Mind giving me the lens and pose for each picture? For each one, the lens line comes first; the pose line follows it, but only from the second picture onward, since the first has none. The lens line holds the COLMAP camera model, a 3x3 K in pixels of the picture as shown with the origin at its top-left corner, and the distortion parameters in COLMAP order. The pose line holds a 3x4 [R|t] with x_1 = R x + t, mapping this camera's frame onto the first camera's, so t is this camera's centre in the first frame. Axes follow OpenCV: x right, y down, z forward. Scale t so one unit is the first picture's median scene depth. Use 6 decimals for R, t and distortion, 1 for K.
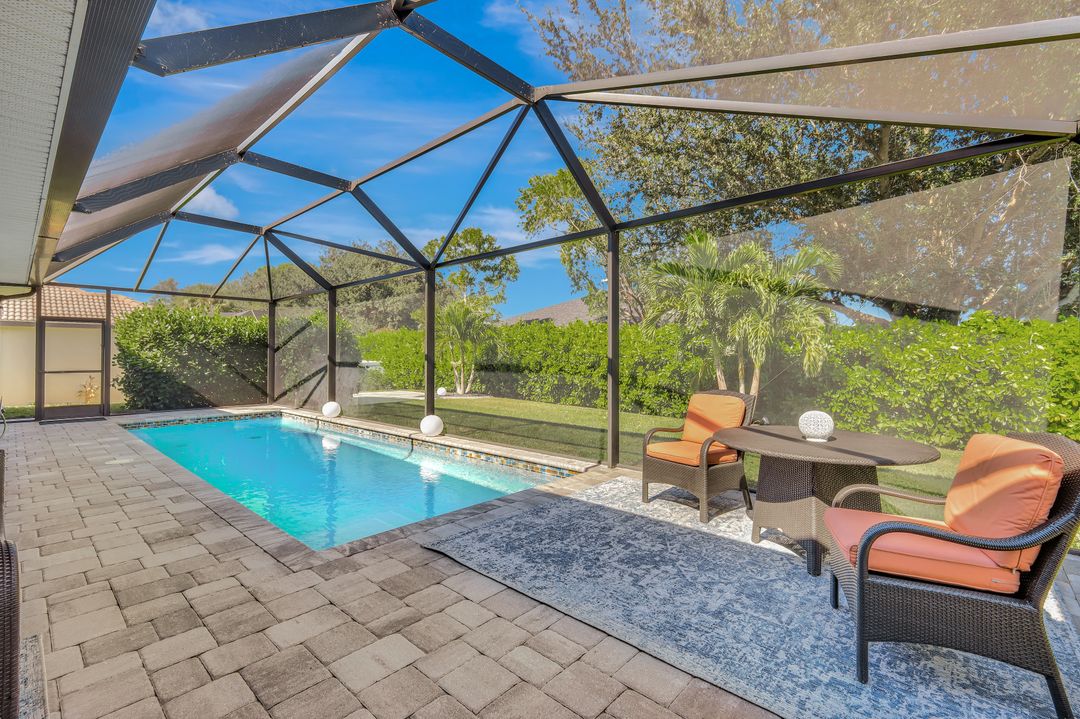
lens RADIAL K [[466.1, 0, 551.5], [0, 466.1, 363.4], [0, 0, 1]] dist [-0.000785, 0.002055]
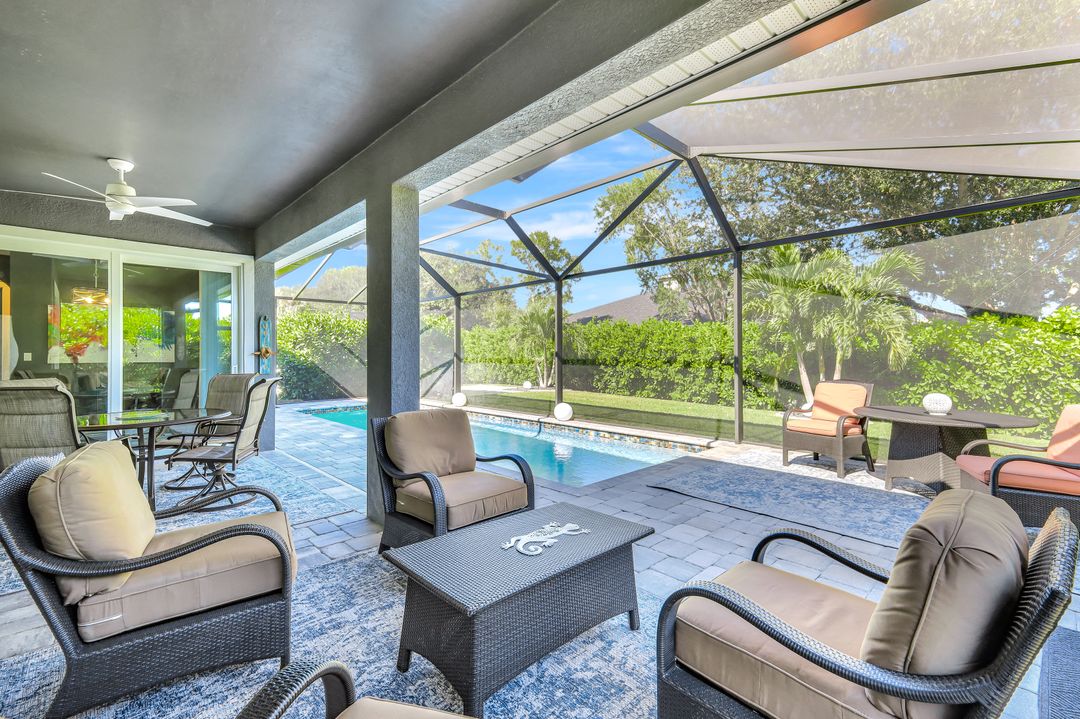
lens RADIAL K [[466.1, 0, 549.2], [0, 466.1, 357.7], [0, 0, 1]] dist [-0.000785, 0.002055]
pose [[0.996105, -0.004492, -0.088060, -0.143127], [0.004287, 0.999988, -0.002519, -0.001344], [0.088070, 0.002132, 0.996112, -0.149358]]
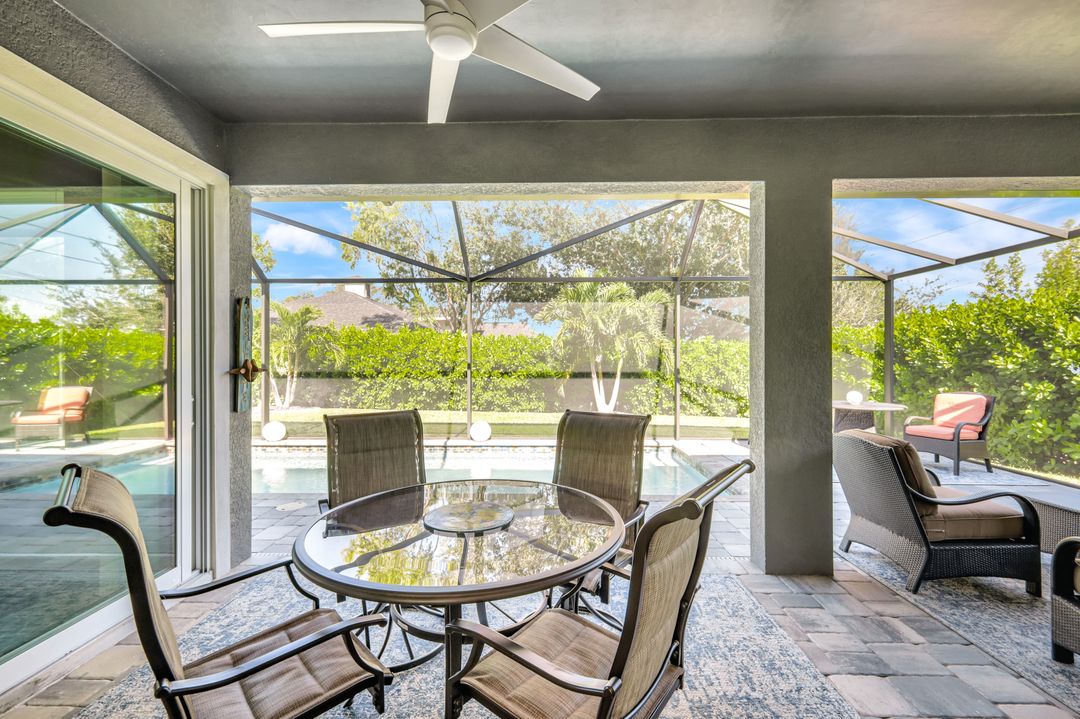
lens RADIAL K [[466.1, 0, 540.4], [0, 466.1, 359.5], [0, 0, 1]] dist [-0.000785, 0.002055]
pose [[0.774392, -0.005526, 0.632683, -0.628643], [0.013575, 0.999877, -0.007881, -0.014564], [-0.632561, 0.014692, 0.774371, 0.071928]]
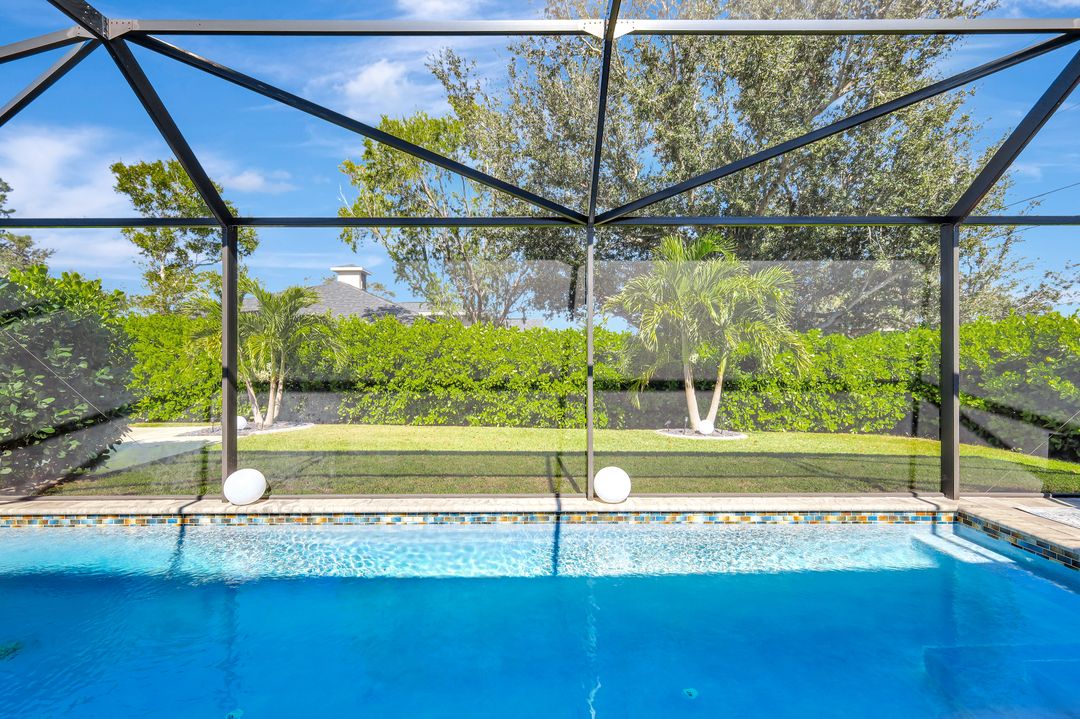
lens RADIAL K [[477.4, 0, 546.5], [0, 477.4, 358.0], [0, 0, 1]] dist [0.007440, -0.000868]
pose [[0.758014, -0.004152, 0.652225, -0.555747], [0.015527, 0.999811, -0.011680, -0.018583], [-0.652054, 0.018980, 0.757935, 0.449655]]
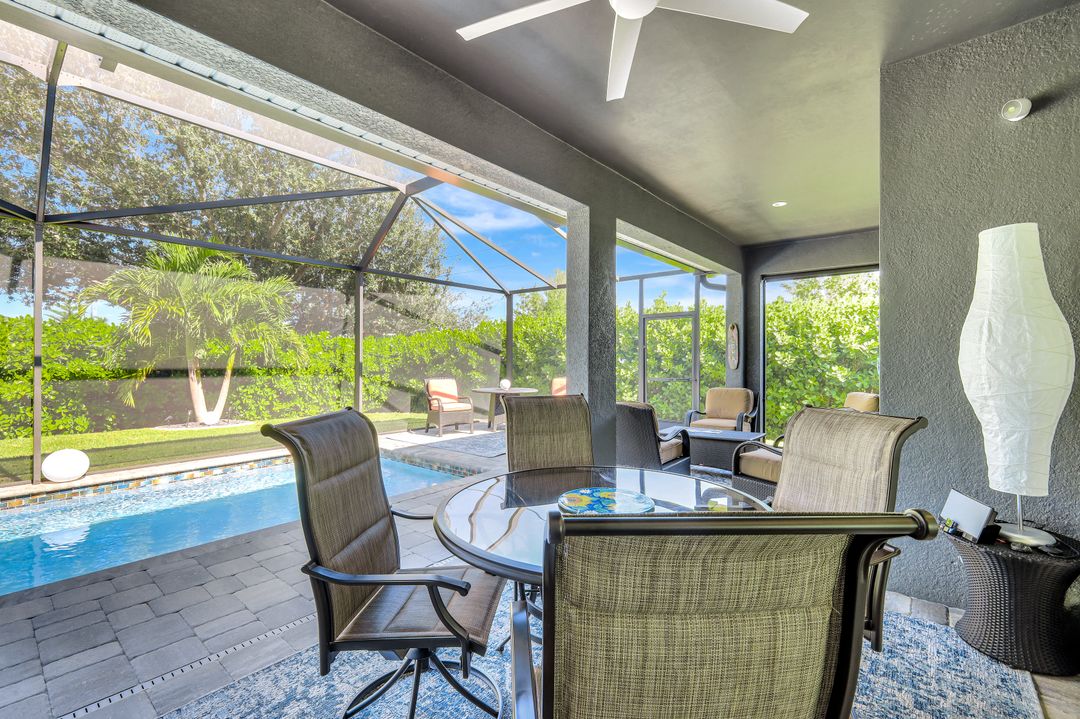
lens RADIAL K [[466.1, 0, 536.8], [0, 466.1, 356.6], [0, 0, 1]] dist [-0.000785, 0.002055]
pose [[-0.005615, -0.000323, 0.999984, -0.706246], [0.013030, 0.999915, 0.000396, -0.008609], [-0.999899, 0.013032, -0.005610, 0.259713]]
